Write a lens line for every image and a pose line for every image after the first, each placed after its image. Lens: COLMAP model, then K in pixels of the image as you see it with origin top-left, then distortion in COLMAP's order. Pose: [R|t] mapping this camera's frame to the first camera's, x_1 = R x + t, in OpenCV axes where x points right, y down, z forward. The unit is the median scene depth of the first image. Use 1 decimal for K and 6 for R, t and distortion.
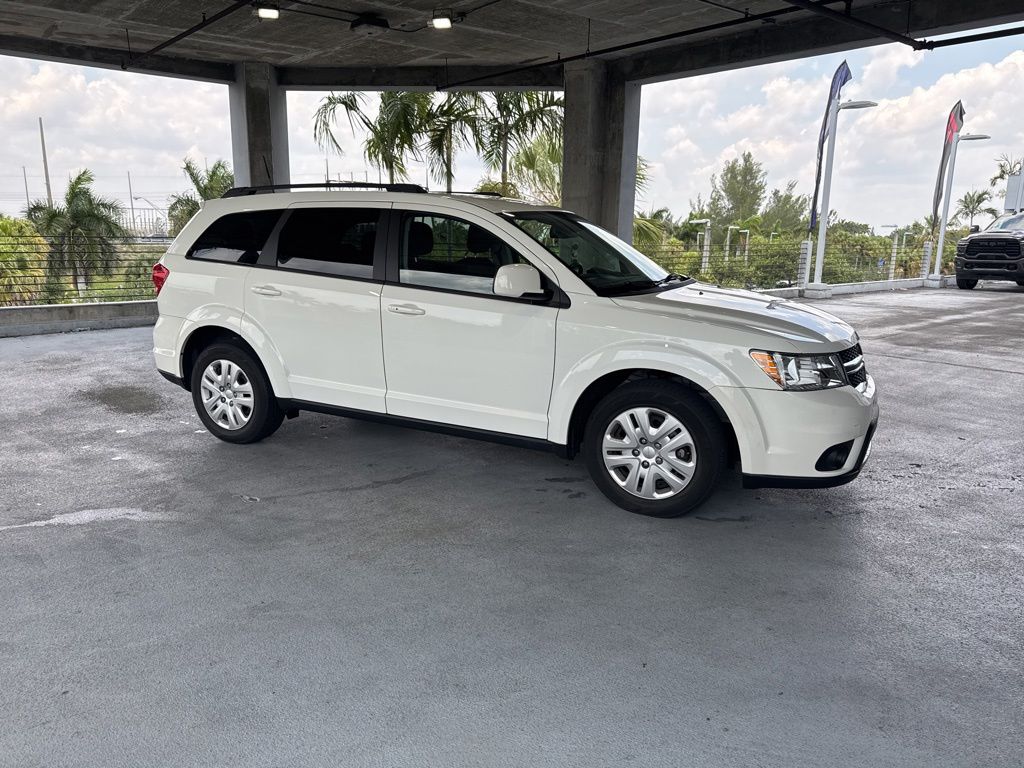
lens RADIAL K [[726.5, 0, 514.6], [0, 726.5, 381.2], [0, 0, 1]] dist [0.023822, -0.033941]
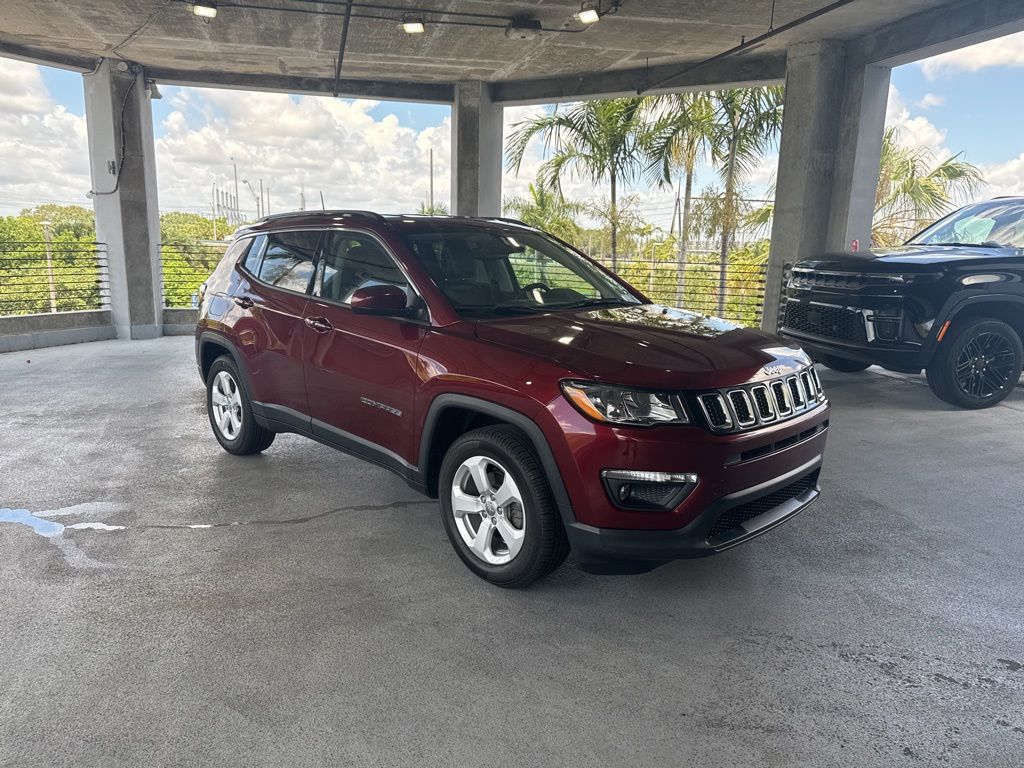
lens RADIAL K [[729.1, 0, 517.9], [0, 729.1, 383.0], [0, 0, 1]] dist [0.009787, -0.019038]
pose [[0.894406, 0.095063, -0.437037, 0.196376], [-0.103777, 0.994593, 0.003958, -0.030914], [0.435051, 0.041814, 0.899435, 0.137633]]
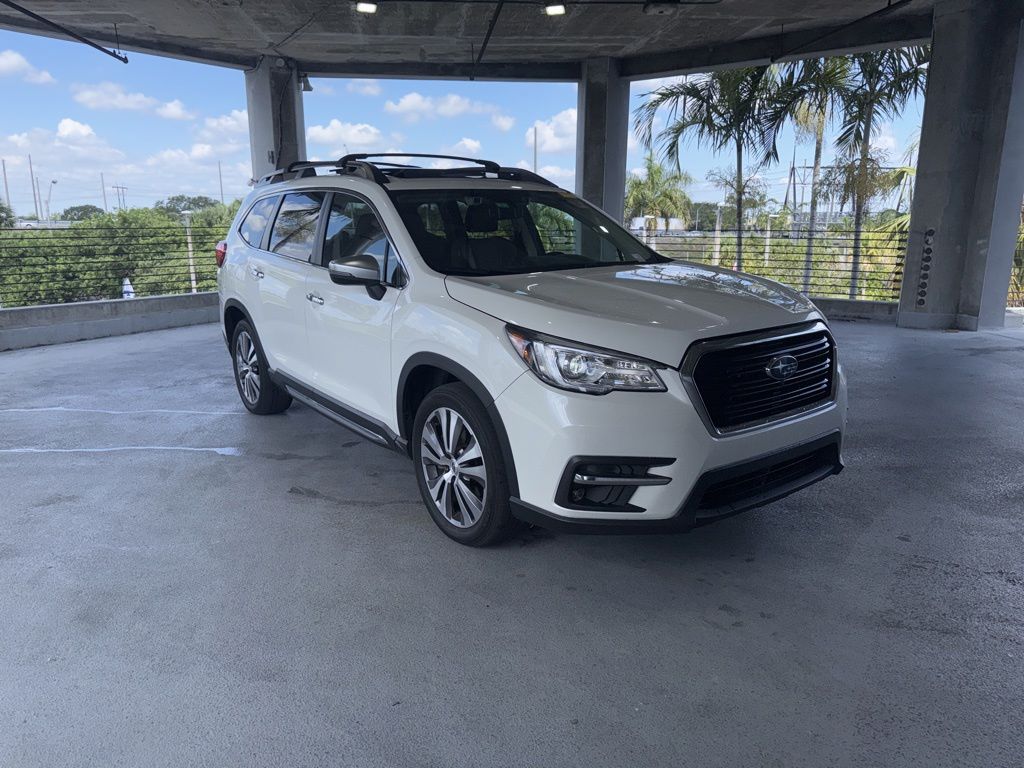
lens RADIAL K [[731.1, 0, 515.6], [0, 731.1, 388.7], [0, 0, 1]] dist [0.001472, -0.009924]
pose [[0.824082, 0.115560, -0.554559, 0.185529], [-0.103326, 0.993212, 0.053424, -0.014133], [0.556968, 0.013274, 0.830428, 0.082110]]
